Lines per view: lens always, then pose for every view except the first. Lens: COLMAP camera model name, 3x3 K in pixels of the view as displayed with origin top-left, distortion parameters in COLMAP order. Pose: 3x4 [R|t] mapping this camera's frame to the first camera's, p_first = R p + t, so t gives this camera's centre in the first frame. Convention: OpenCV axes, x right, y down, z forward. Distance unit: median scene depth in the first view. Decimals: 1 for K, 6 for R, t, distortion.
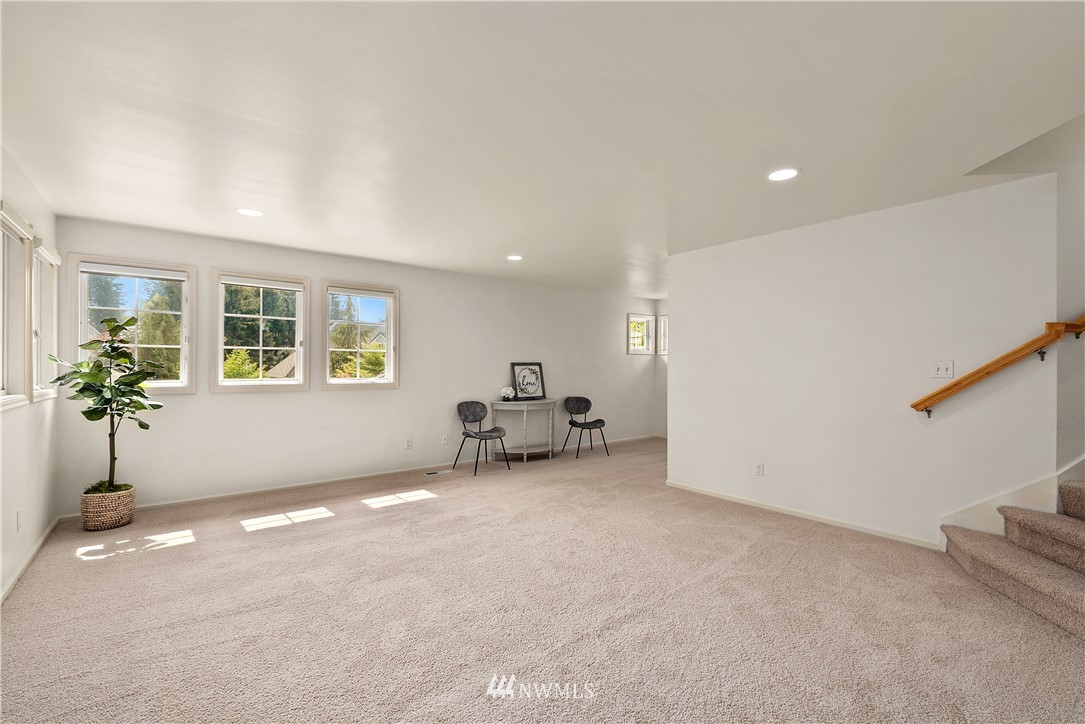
lens RADIAL K [[479.4, 0, 542.7], [0, 479.4, 364.0], [0, 0, 1]] dist [0.007668, 0.000922]
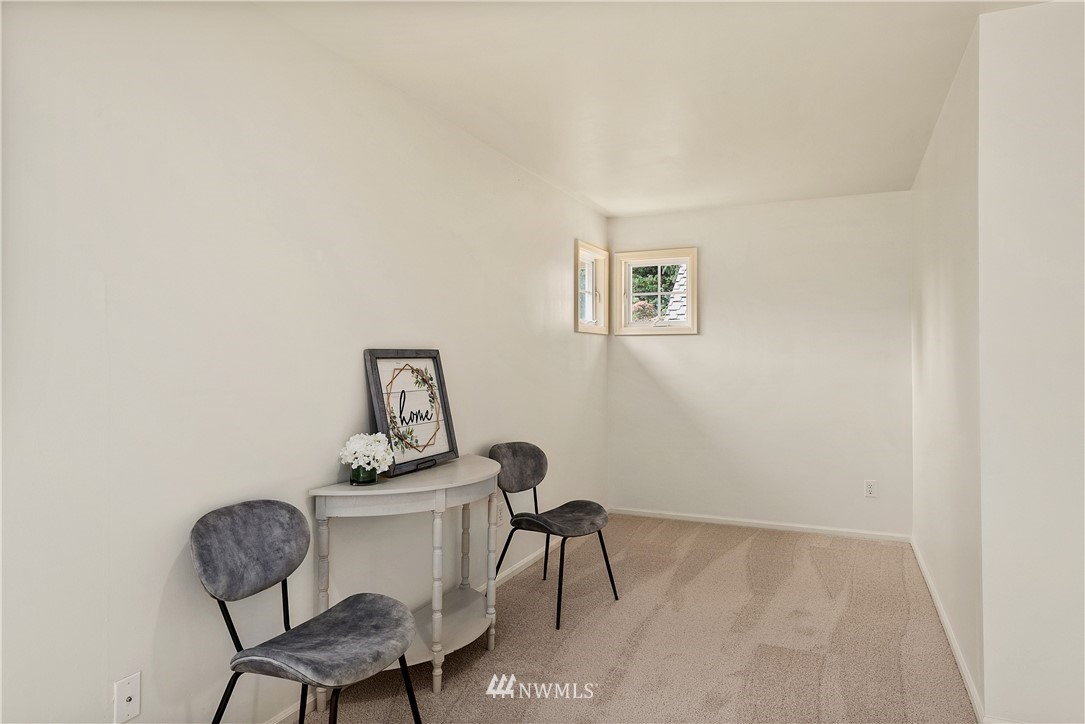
lens RADIAL K [[673.8, 0, 542.9], [0, 673.8, 356.4], [0, 0, 1]] dist [0.005101, 0.001321]
pose [[0.878886, -0.000709, 0.477032, -0.164684], [0.001313, 0.999999, -0.000933, 0.002338], [-0.477031, 0.001446, 0.878885, 0.568957]]
